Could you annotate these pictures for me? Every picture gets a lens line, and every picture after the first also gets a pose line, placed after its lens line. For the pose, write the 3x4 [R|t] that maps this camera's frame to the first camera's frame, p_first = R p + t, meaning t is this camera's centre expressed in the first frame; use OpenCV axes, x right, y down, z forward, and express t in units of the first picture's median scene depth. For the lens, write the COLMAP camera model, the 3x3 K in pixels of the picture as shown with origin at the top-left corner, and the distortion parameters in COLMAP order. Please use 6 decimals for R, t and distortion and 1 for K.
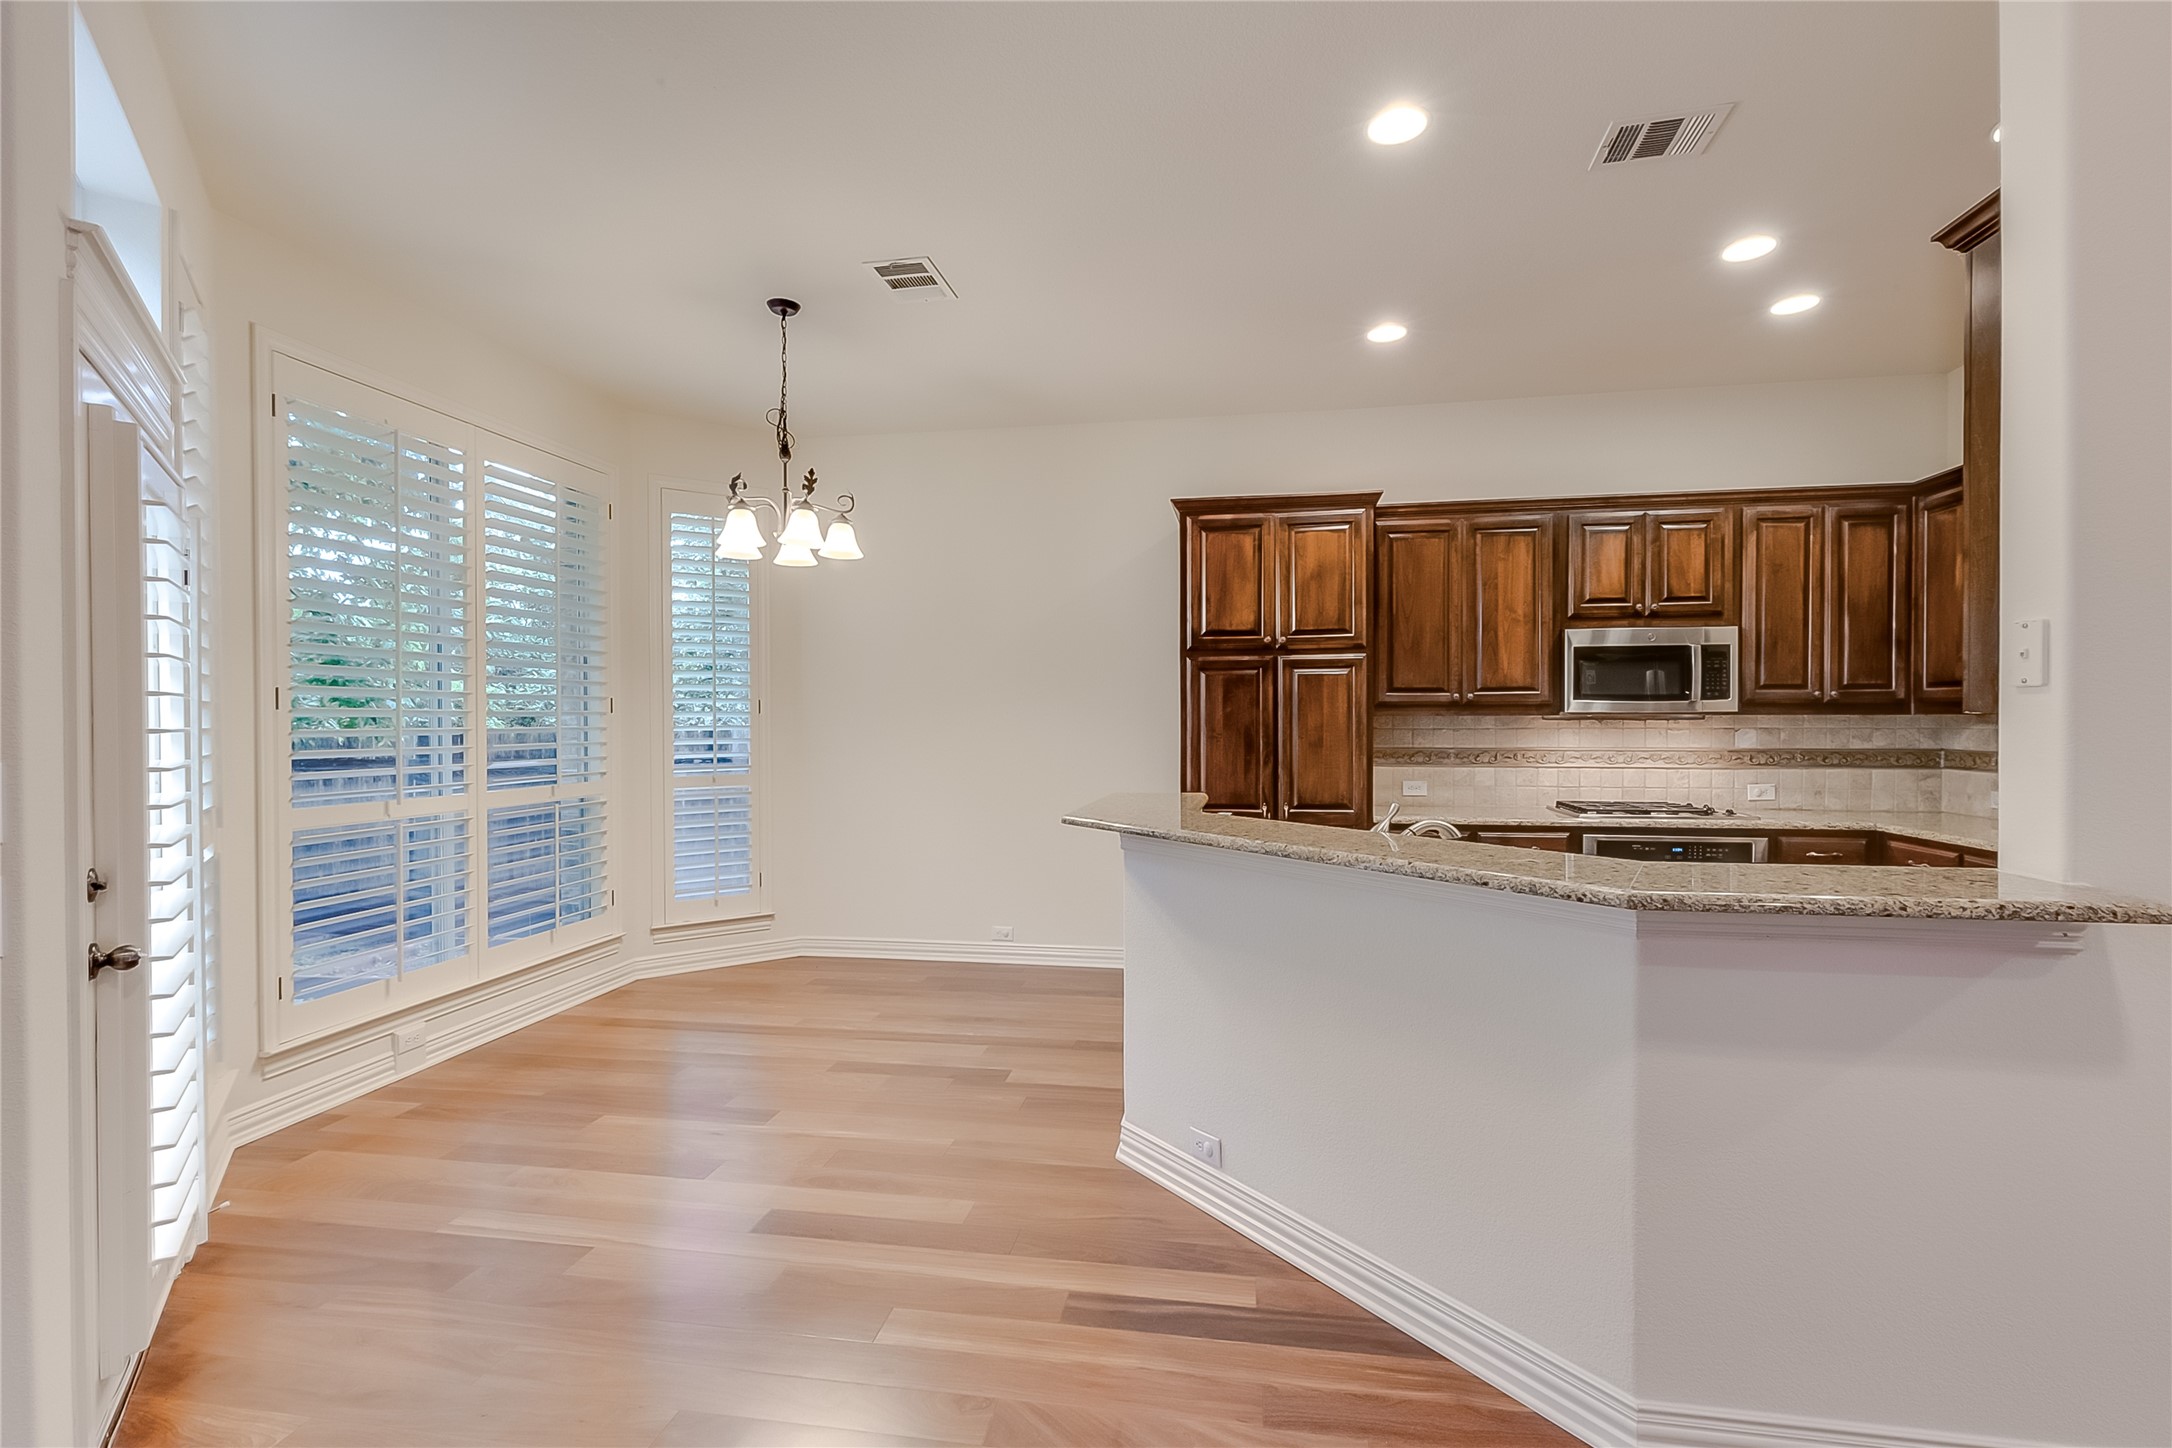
lens RADIAL K [[981.7, 0, 1088.2], [0, 981.7, 727.9], [0, 0, 1]] dist [0.005975, 0.000155]
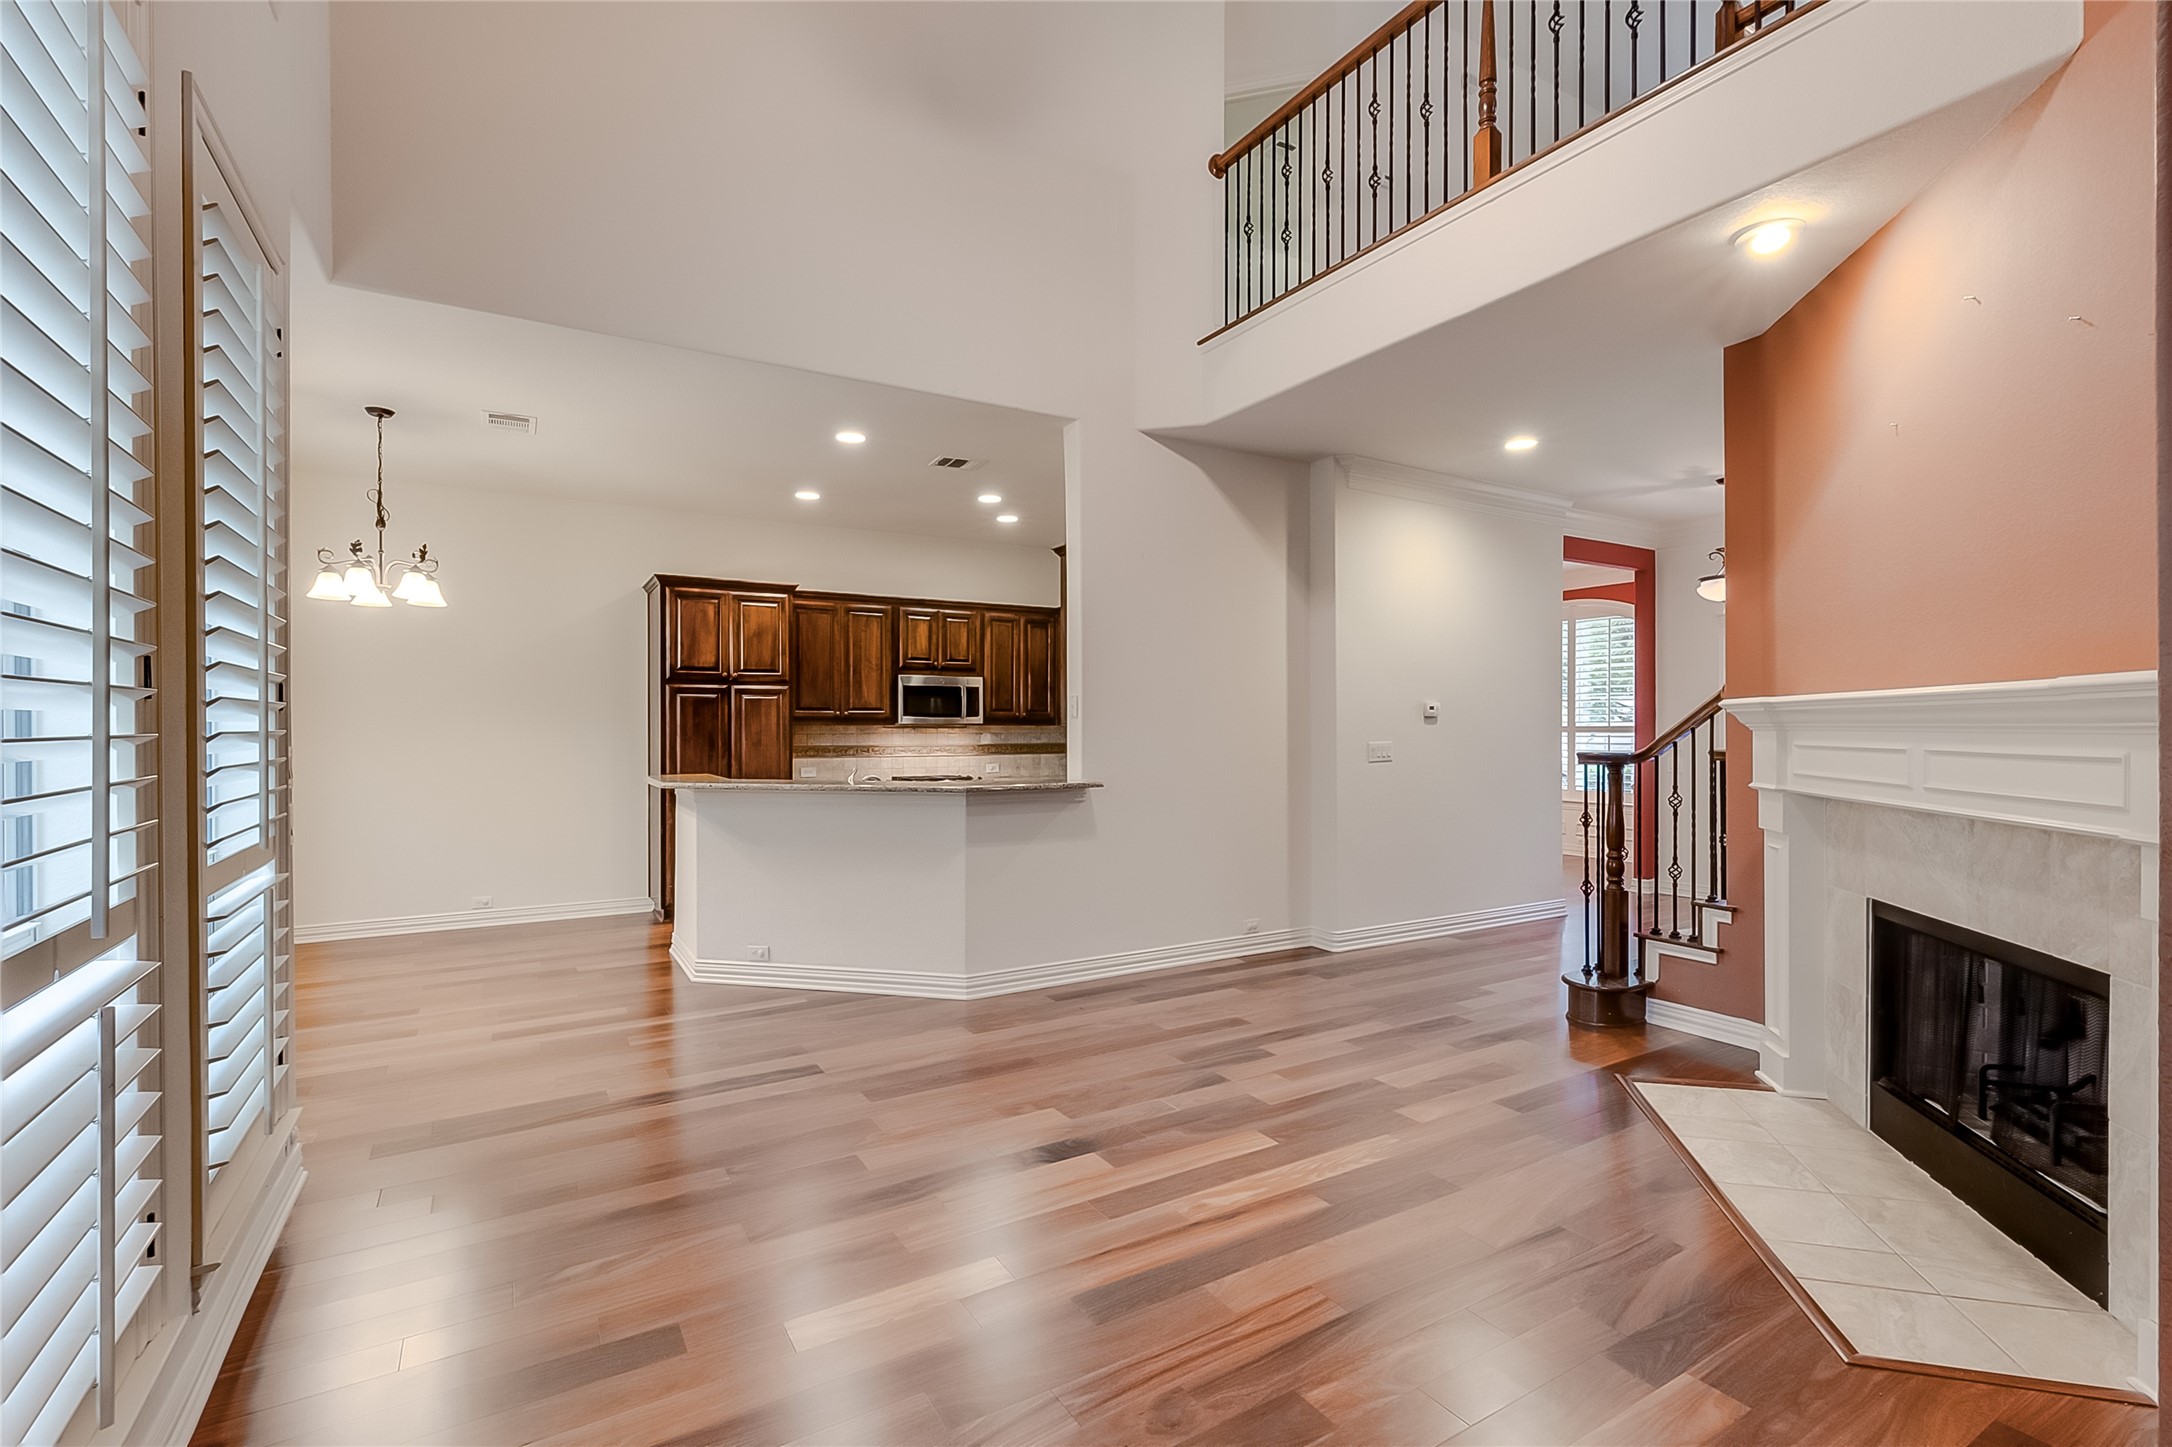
lens RADIAL K [[981.7, 0, 1088.2], [0, 981.7, 727.4], [0, 0, 1]] dist [0.005975, 0.000155]
pose [[0.758726, 0.001209, 0.651409, -0.374001], [0.003748, 0.999974, -0.006222, 0.002708], [-0.651399, 0.007163, 0.758702, -0.504436]]
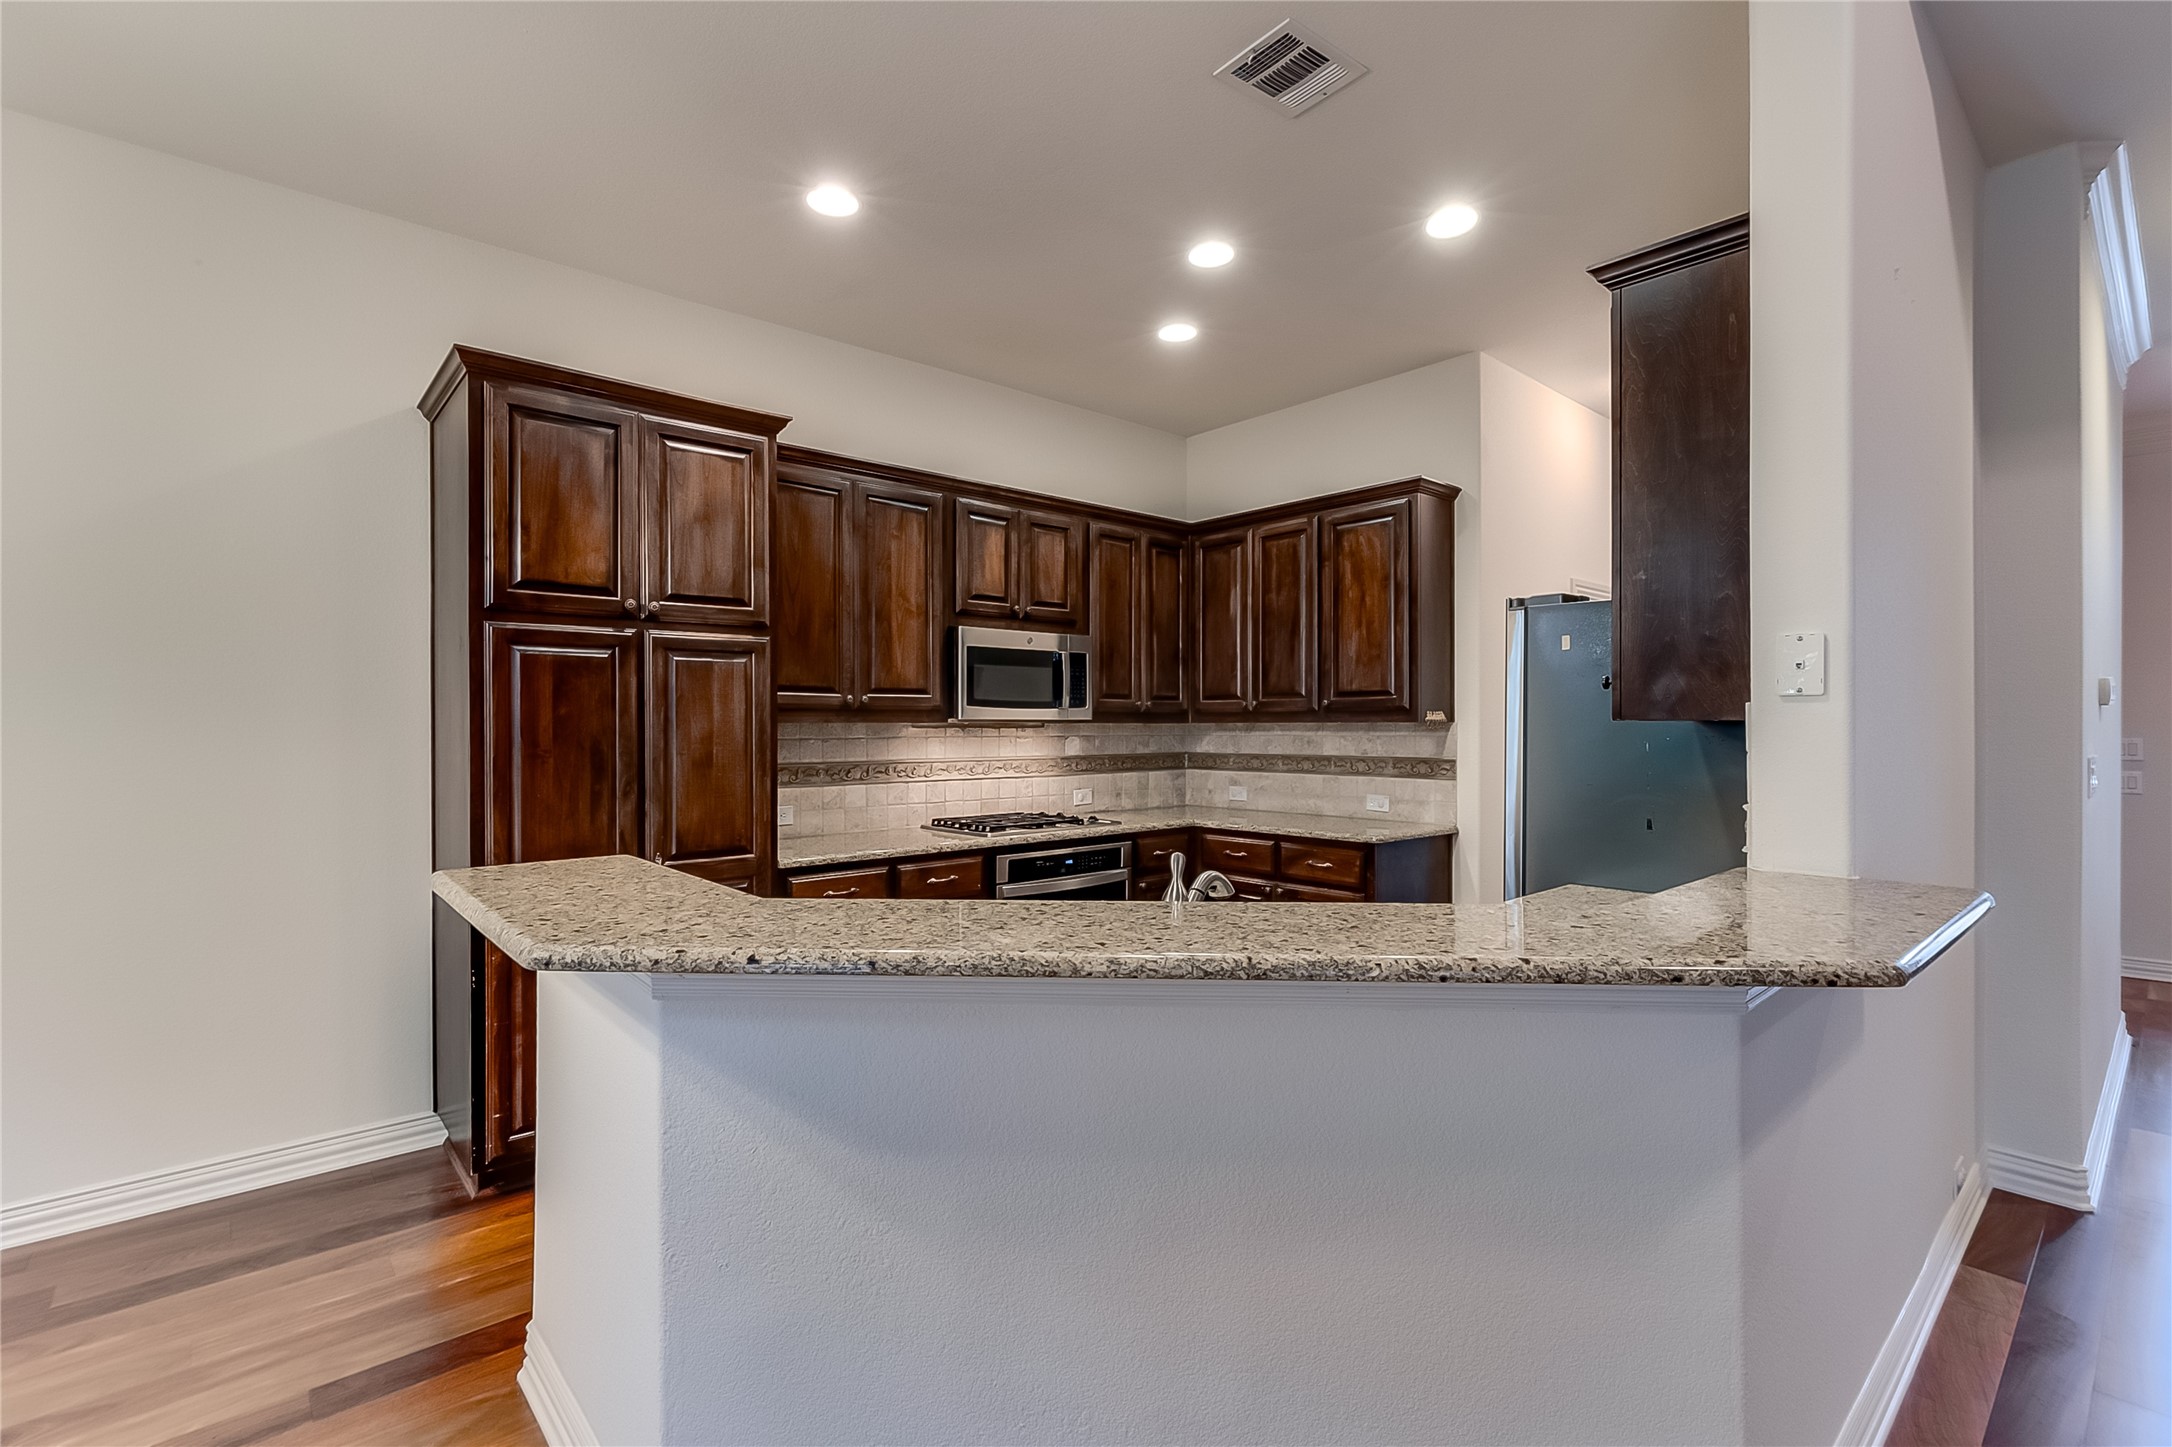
lens RADIAL K [[967.7, 0, 1072.1], [0, 967.7, 727.0], [0, 0, 1]] dist [0.002121, 0.000212]
pose [[0.634834, 0.000887, 0.772648, -0.124938], [0.007605, 0.999944, -0.007396, -0.001540], [-0.772611, 0.010571, 0.634791, 0.367486]]
